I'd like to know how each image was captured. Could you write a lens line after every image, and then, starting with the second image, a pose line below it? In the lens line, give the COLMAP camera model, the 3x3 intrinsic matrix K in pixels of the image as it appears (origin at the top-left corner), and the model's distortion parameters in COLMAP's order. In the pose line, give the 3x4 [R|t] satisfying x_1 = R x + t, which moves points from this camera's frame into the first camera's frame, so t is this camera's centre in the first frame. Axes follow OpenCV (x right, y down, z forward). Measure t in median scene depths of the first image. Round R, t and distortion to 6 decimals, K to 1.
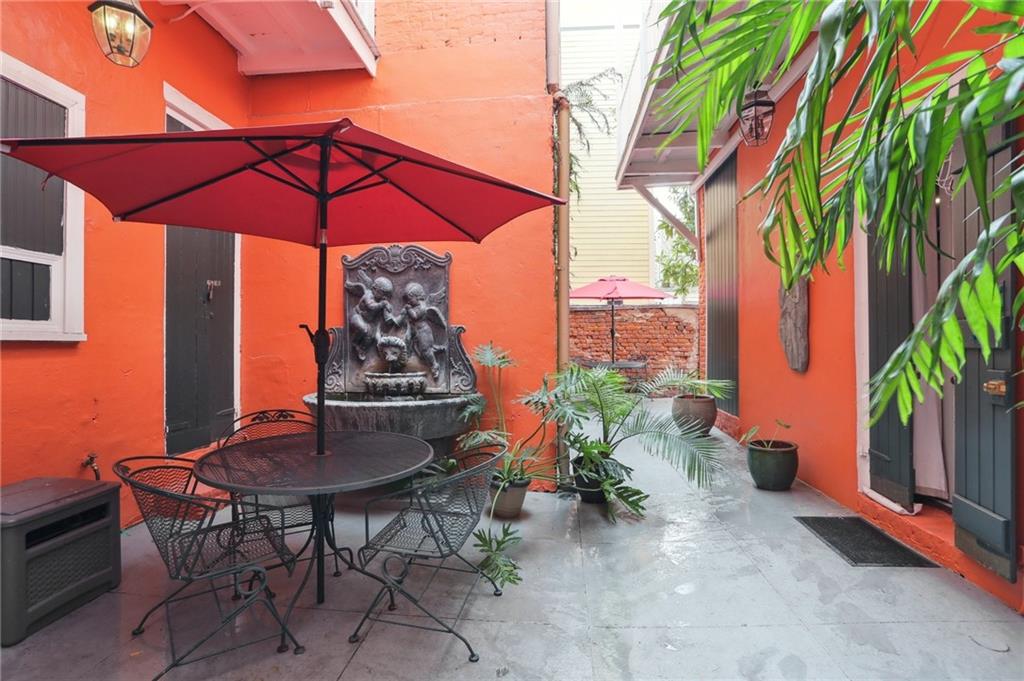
lens RADIAL K [[516.9, 0, 512.0], [0, 516.9, 340.5], [0, 0, 1]] dist [-0.029391, 0.001558]
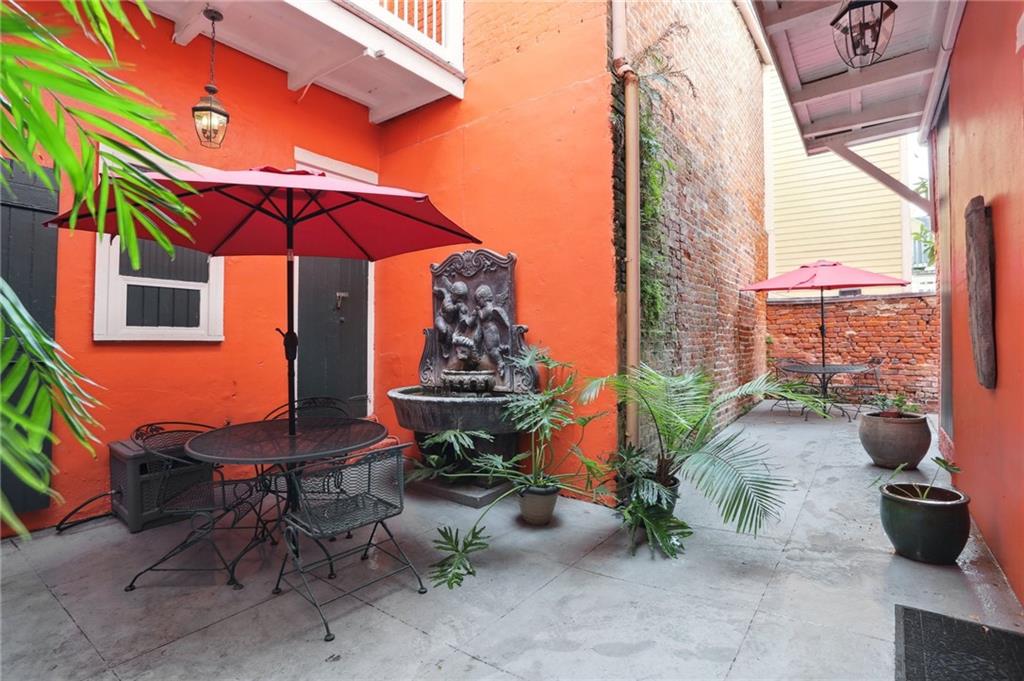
lens RADIAL K [[500.8, 0, 511.8], [0, 500.8, 338.3], [0, 0, 1]] dist [-0.077816, 0.038054]
pose [[0.846546, -0.000463, -0.532315, 0.400844], [0.000503, 1.000000, -0.000069, -0.003602], [0.532315, -0.000209, 0.846546, 0.172080]]
